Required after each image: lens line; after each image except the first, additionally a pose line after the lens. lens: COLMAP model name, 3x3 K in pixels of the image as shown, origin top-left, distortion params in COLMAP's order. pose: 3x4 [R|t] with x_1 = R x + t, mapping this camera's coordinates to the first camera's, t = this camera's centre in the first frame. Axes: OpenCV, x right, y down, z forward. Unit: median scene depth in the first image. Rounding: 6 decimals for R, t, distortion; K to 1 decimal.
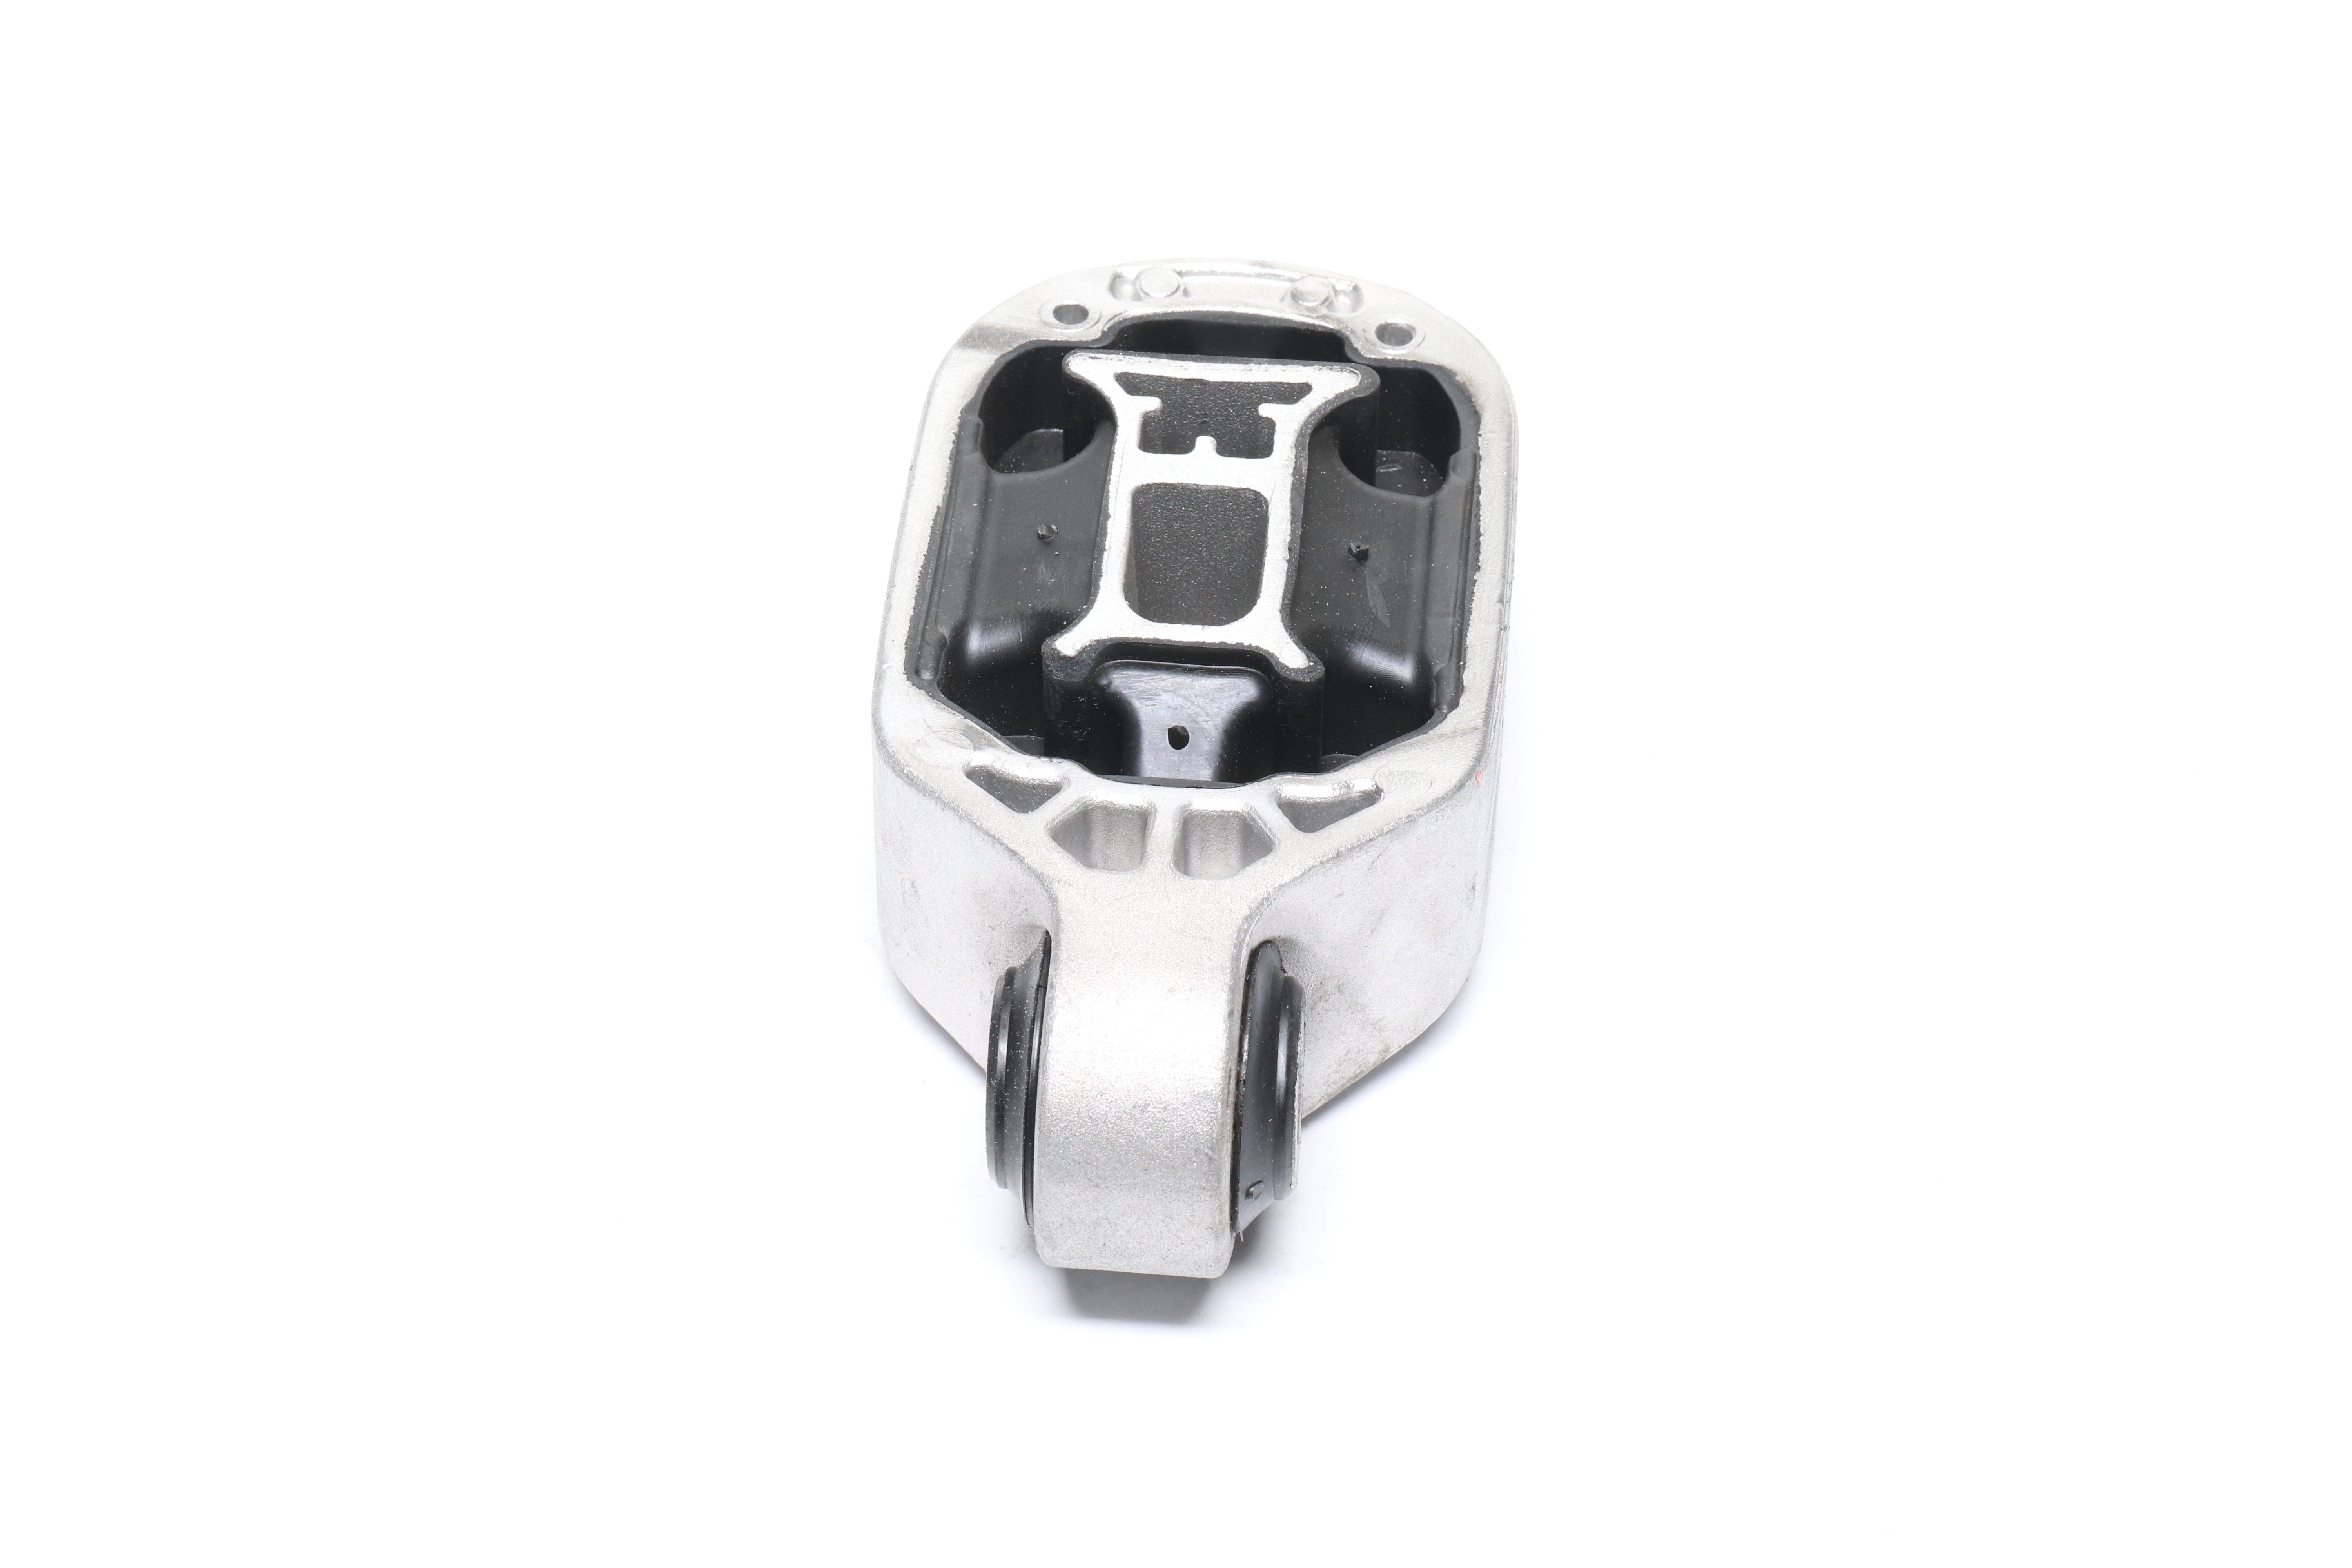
lens RADIAL K [[5331.4, 0, 1174.5], [0, 5331.4, 784.8], [0, 0, 1]] dist [-0.052605, 0.000000]
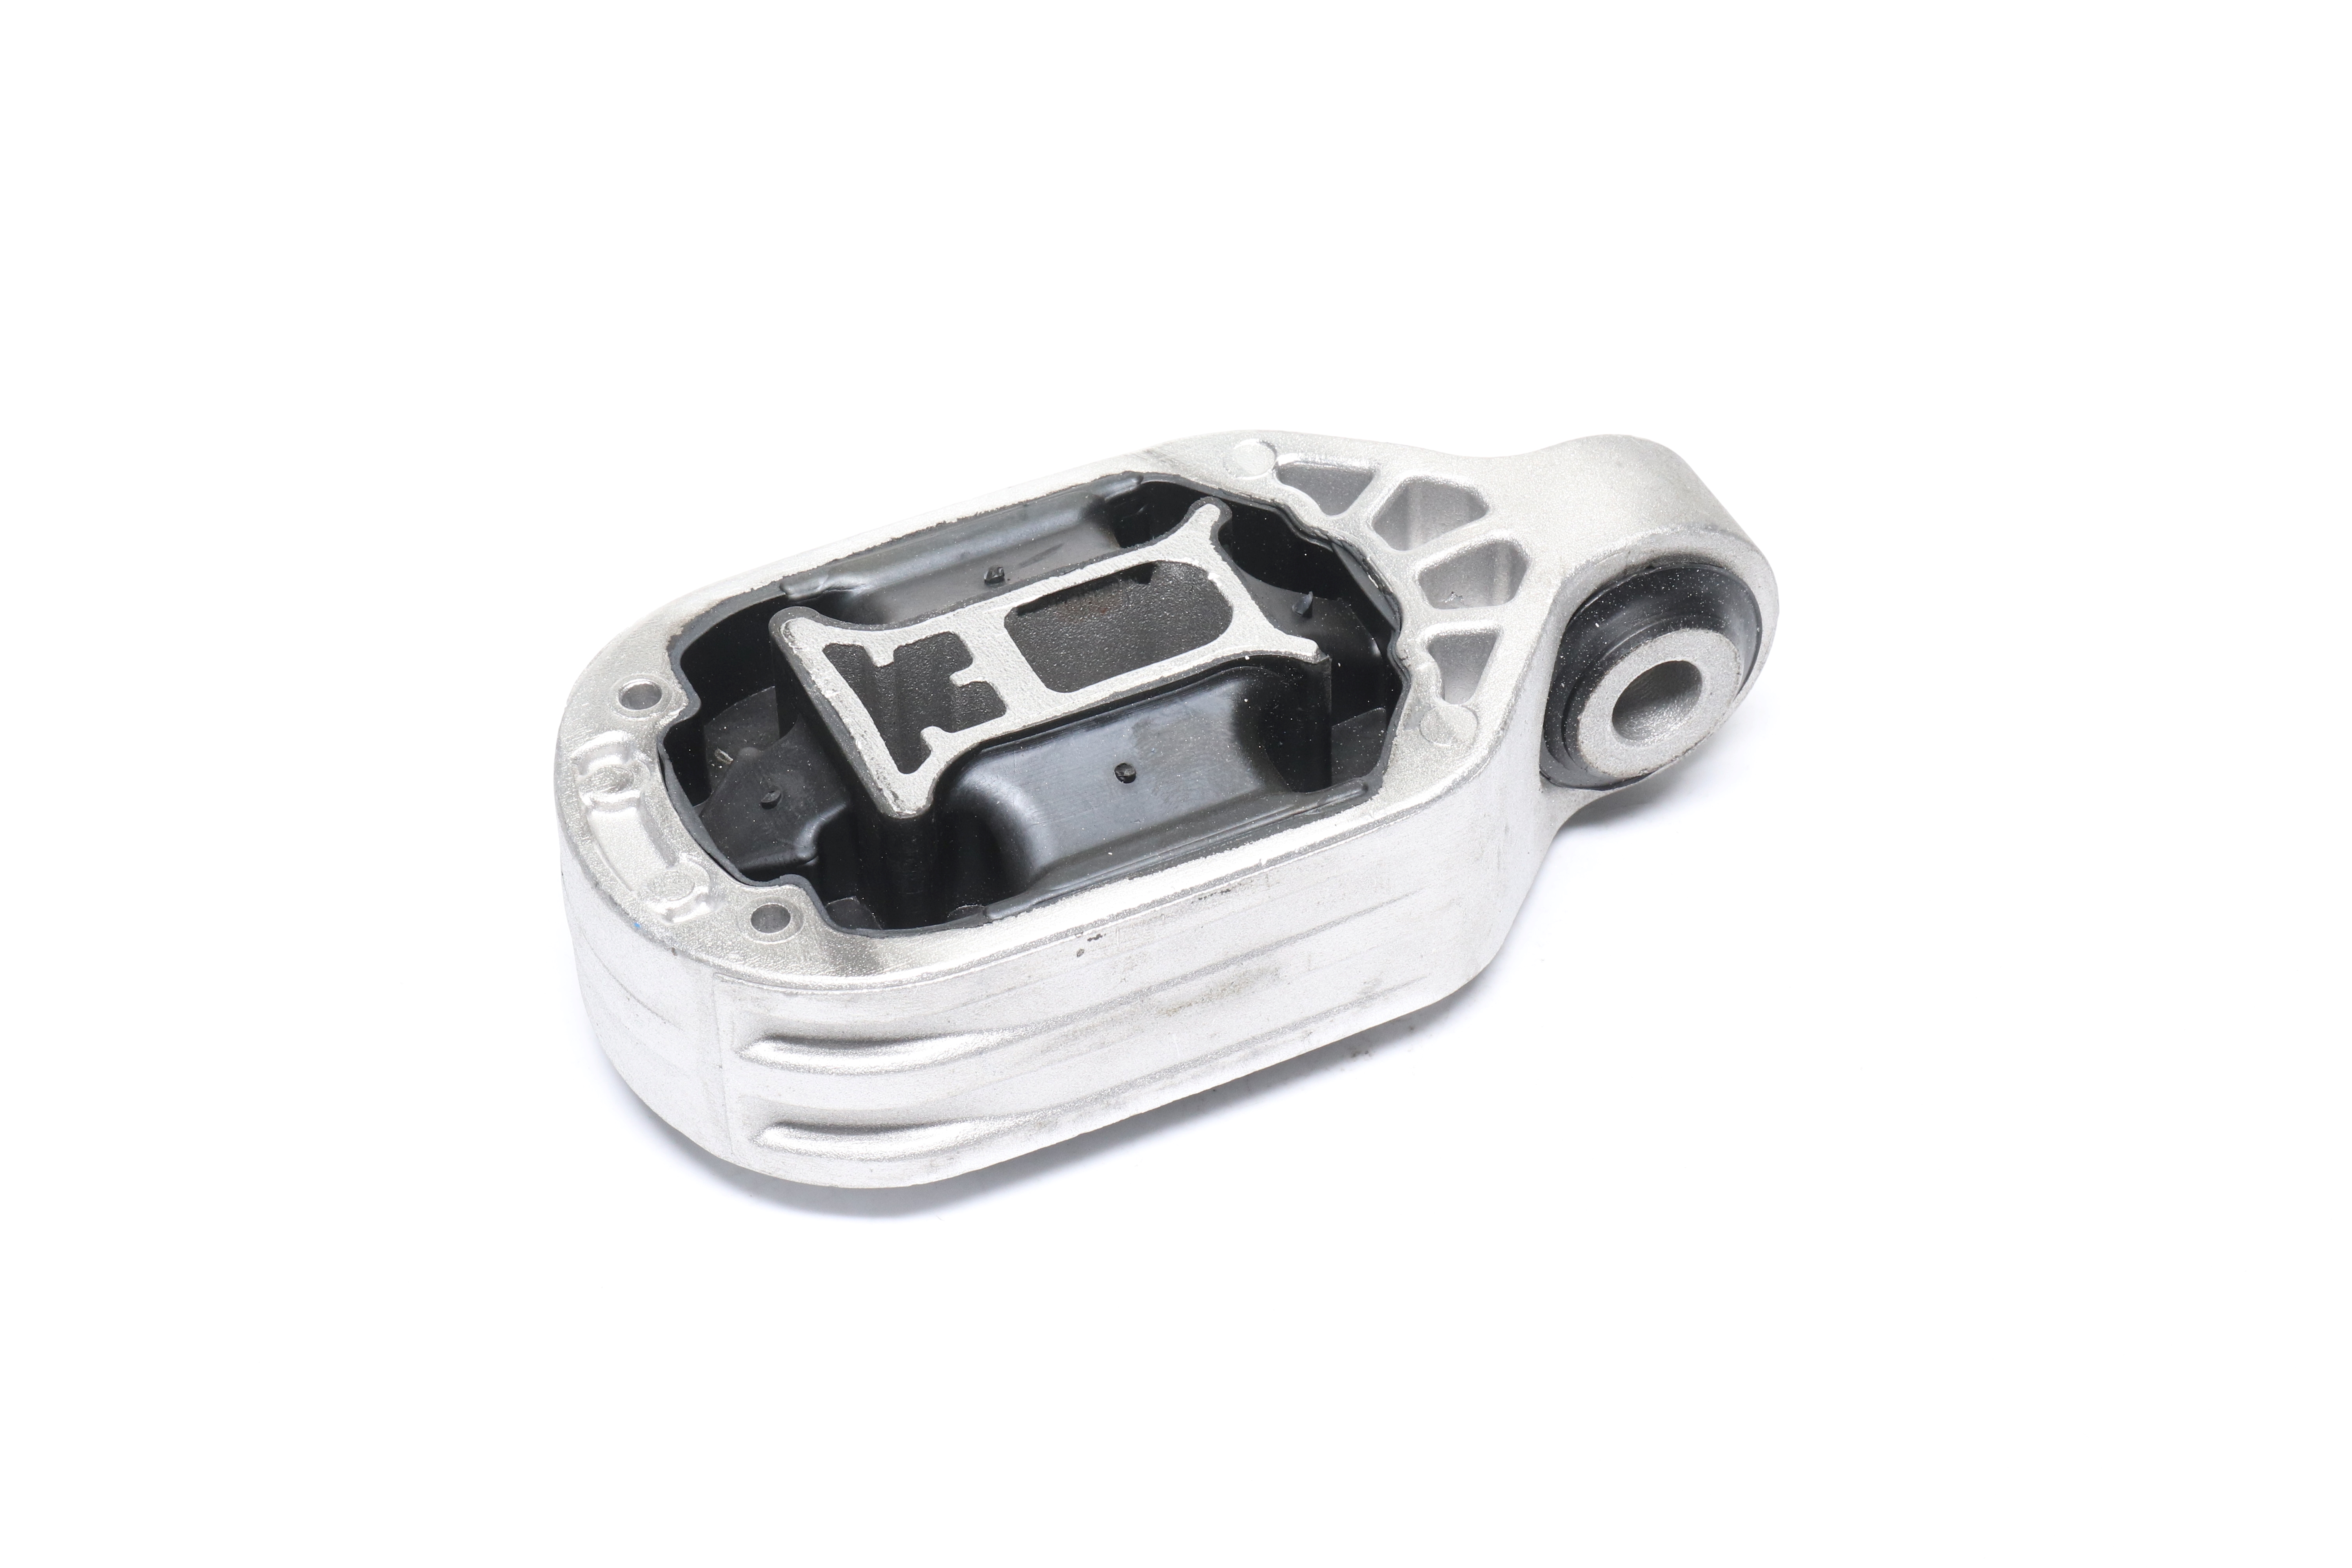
lens RADIAL K [[5331.4, 0, 1180.0], [0, 5331.4, 781.1], [0, 0, 1]] dist [-0.052605, 0.000000]
pose [[-0.504792, -0.591183, 0.629037, -0.627147], [0.605201, 0.277253, 0.746232, -0.749778], [-0.615562, 0.757386, 0.217829, 0.783881]]
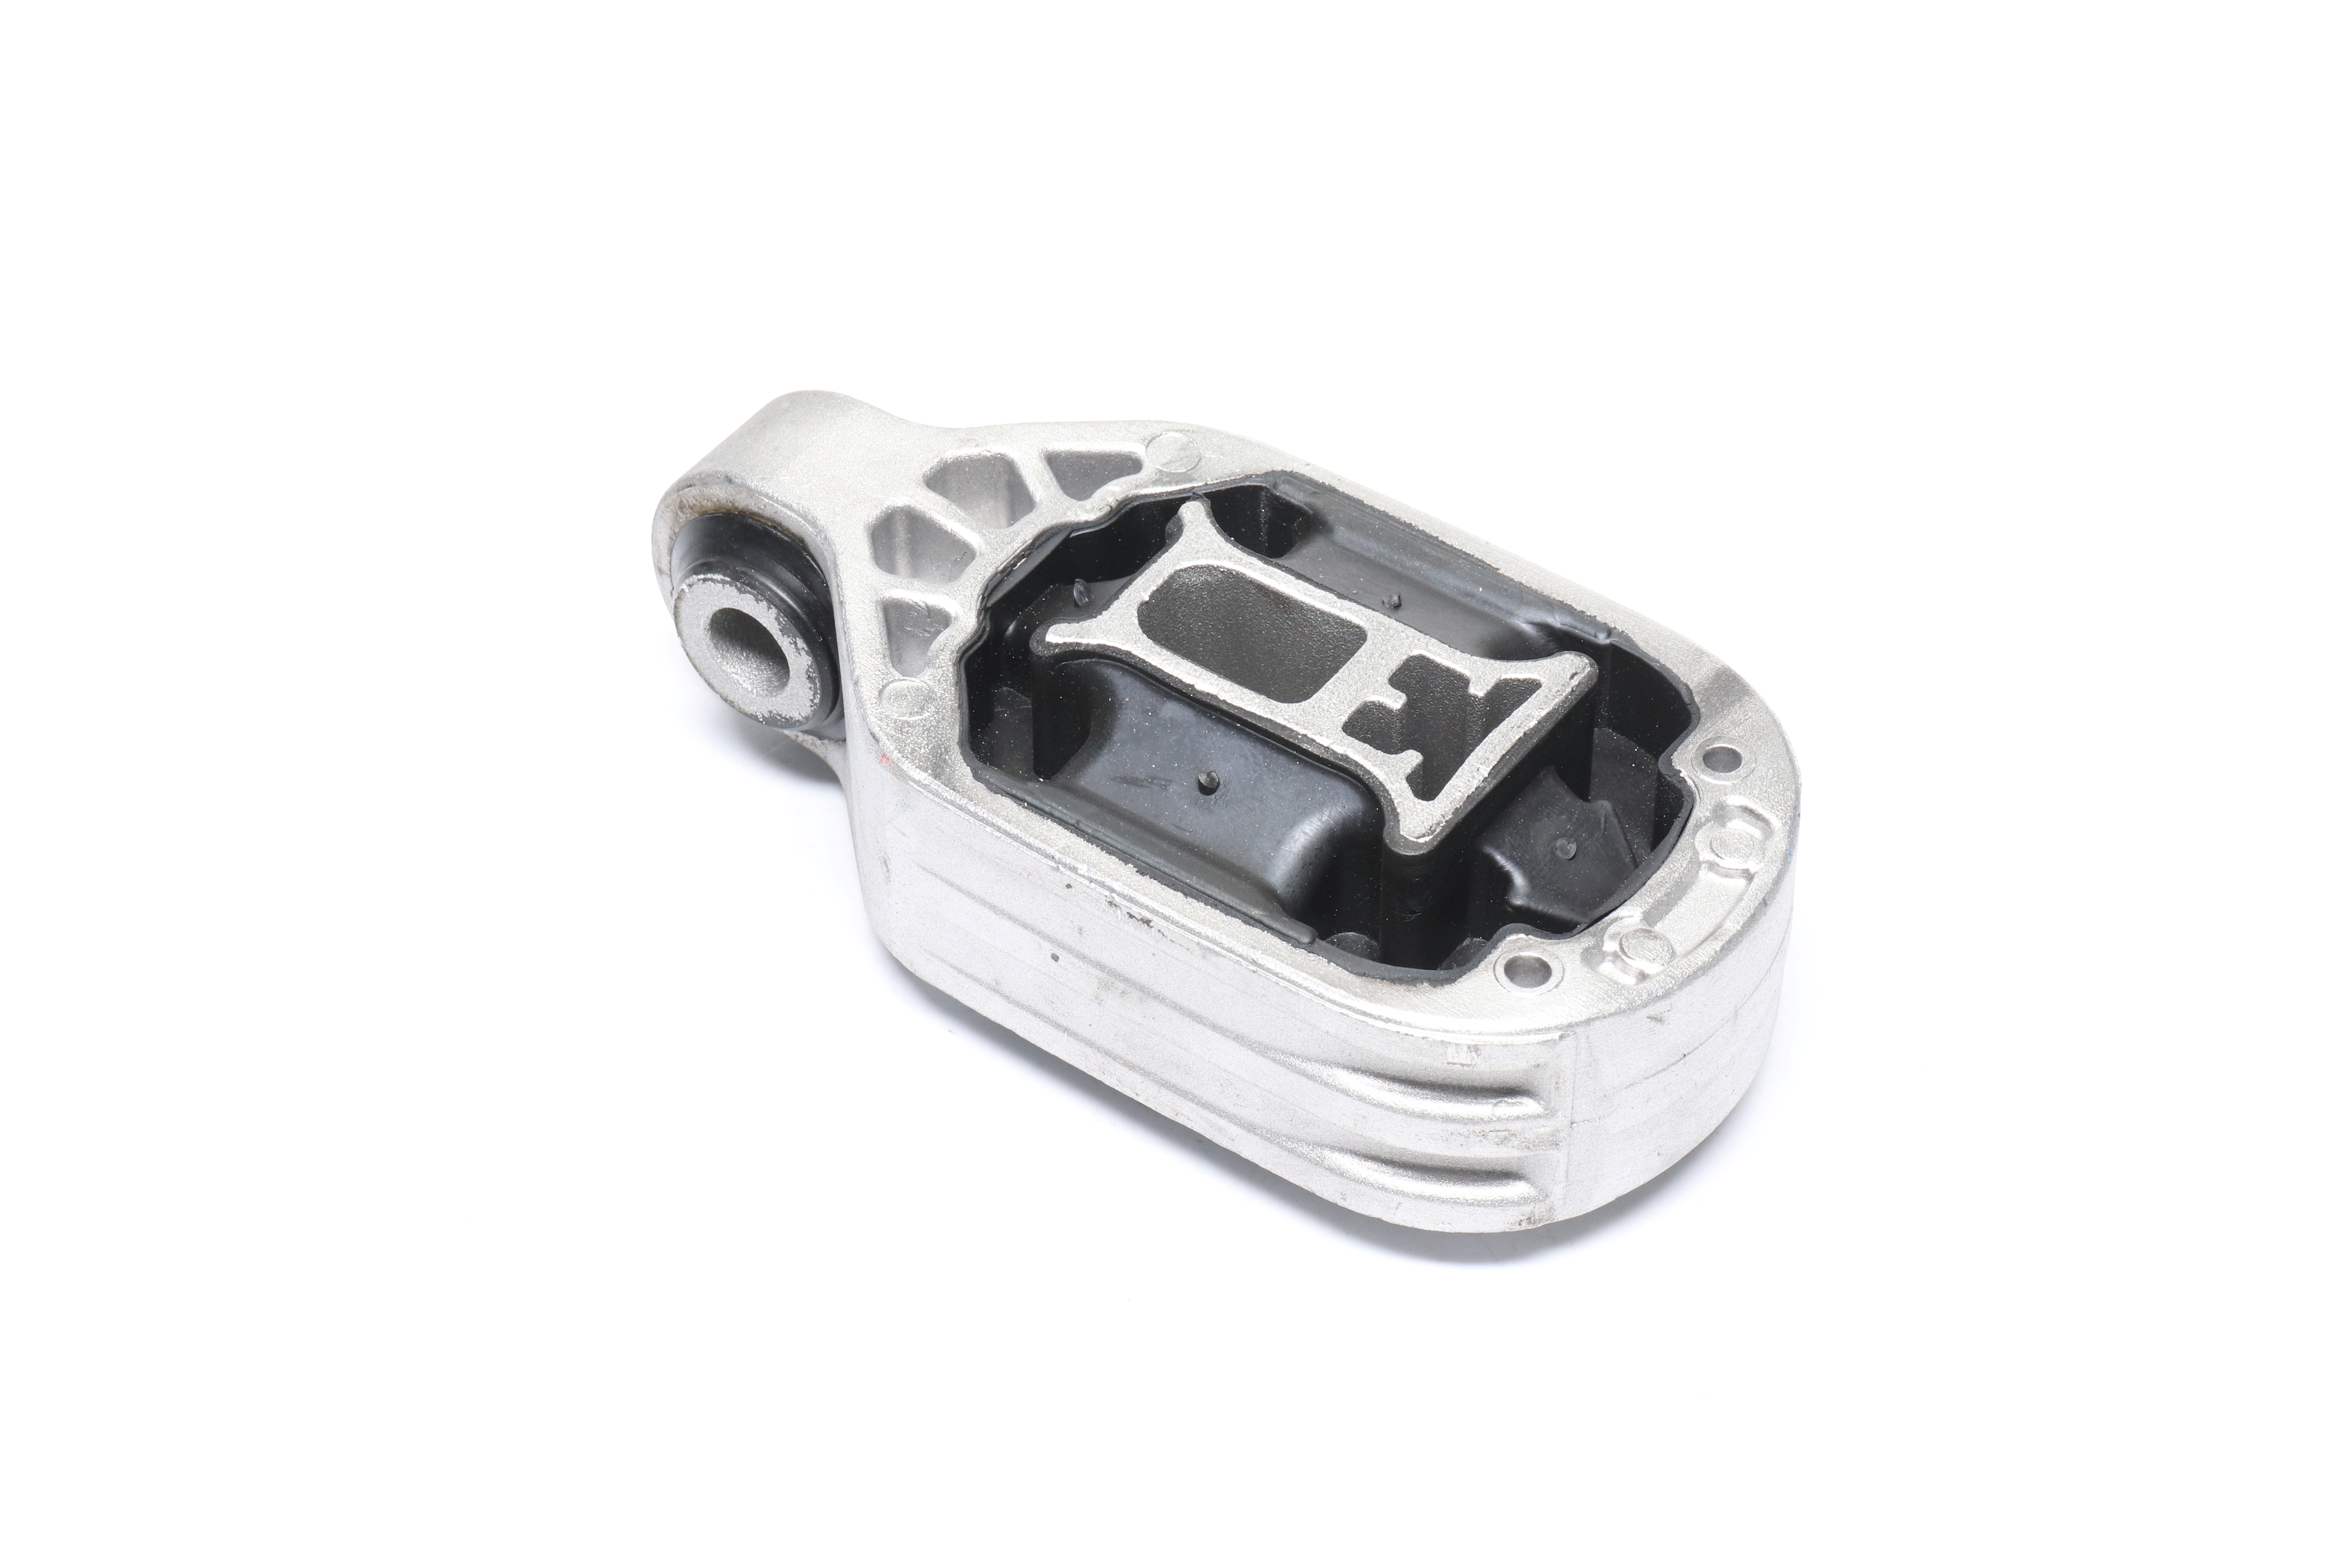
lens RADIAL K [[5331.4, 0, 1173.9], [0, 5331.4, 781.1], [0, 0, 1]] dist [-0.052605, 0.000000]
pose [[-0.508416, 0.605261, -0.612513, 0.618360], [-0.590680, 0.272450, 0.759518, -0.760592], [0.626586, 0.747951, 0.218998, 0.779965]]
